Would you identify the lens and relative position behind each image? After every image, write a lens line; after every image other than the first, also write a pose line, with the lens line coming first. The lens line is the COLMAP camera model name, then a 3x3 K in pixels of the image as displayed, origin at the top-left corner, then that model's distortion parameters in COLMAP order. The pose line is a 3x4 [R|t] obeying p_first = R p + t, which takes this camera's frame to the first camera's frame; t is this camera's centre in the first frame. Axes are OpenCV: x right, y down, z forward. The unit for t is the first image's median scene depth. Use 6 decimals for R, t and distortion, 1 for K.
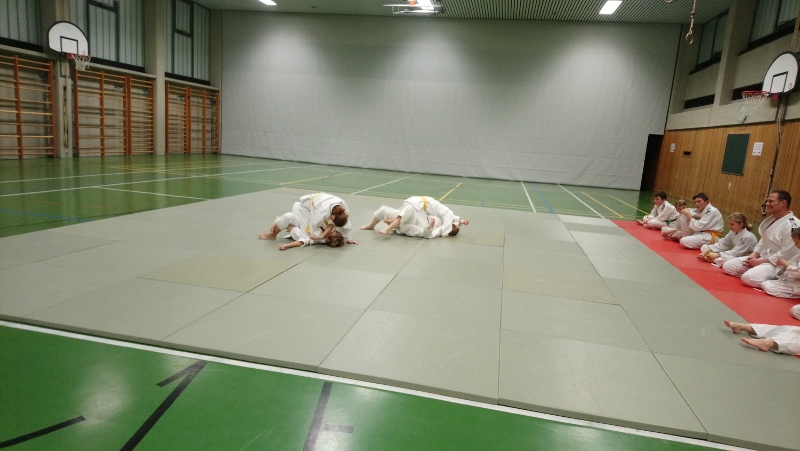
lens RADIAL K [[511.2, 0, 399.6], [0, 511.2, 226.0], [0, 0, 1]] dist [0.000894, 0.000324]
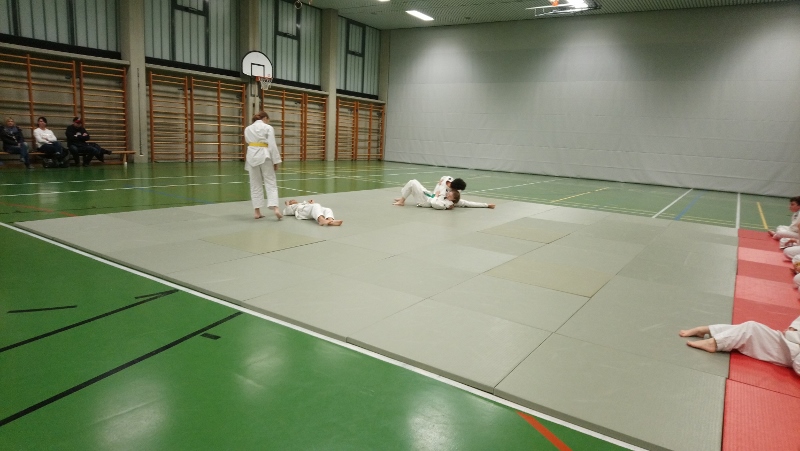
lens RADIAL K [[499.6, 0, 397.5], [0, 499.6, 233.2], [0, 0, 1]] dist [0.078419, -0.116803]
pose [[0.928849, 0.050512, -0.366999, 0.112565], [-0.052704, 0.998602, 0.004052, 0.014348], [0.366691, 0.015578, 0.930213, -0.002499]]
